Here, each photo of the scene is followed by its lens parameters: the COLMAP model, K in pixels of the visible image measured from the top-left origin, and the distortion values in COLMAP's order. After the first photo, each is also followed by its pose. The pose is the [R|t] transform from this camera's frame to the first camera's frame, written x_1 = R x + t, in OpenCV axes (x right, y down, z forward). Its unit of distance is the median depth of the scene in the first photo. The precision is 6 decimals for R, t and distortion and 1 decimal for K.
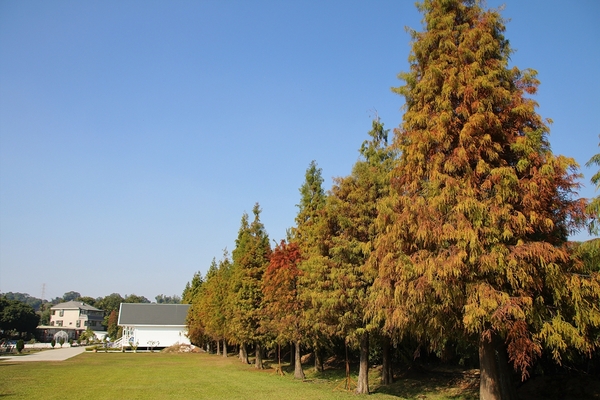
lens RADIAL K [[510.2, 0, 300.0], [0, 510.2, 200.0], [0, 0, 1]] dist [-0.145831, 0.179337]
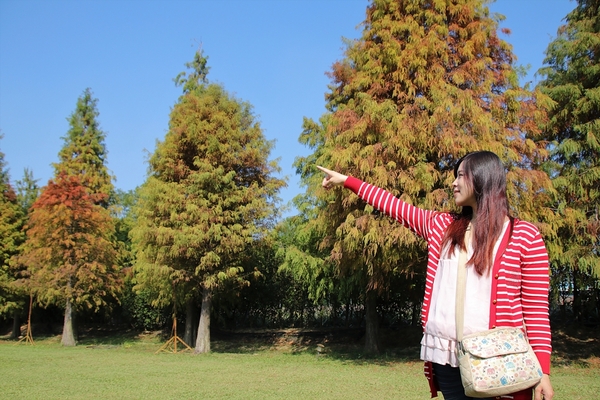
lens RADIAL K [[510.2, 0, 300.0], [0, 510.2, 200.0], [0, 0, 1]] dist [-0.145831, 0.179337]
pose [[0.812801, 0.124386, 0.569107, -0.402001], [-0.143488, 0.989587, -0.011357, 0.190378], [-0.564594, -0.072429, 0.822185, 0.376631]]
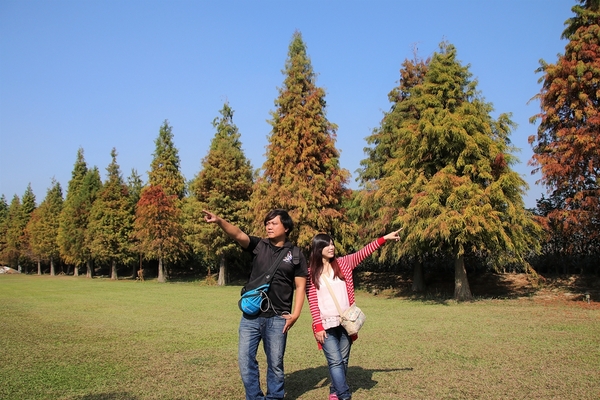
lens RADIAL K [[510.2, 0, 300.0], [0, 510.2, 200.0], [0, 0, 1]] dist [-0.145831, 0.179337]
pose [[0.911886, 0.039926, 0.408497, -0.528829], [-0.097938, 0.987675, 0.122092, -0.196421], [-0.398588, -0.151342, 0.904557, -0.916626]]
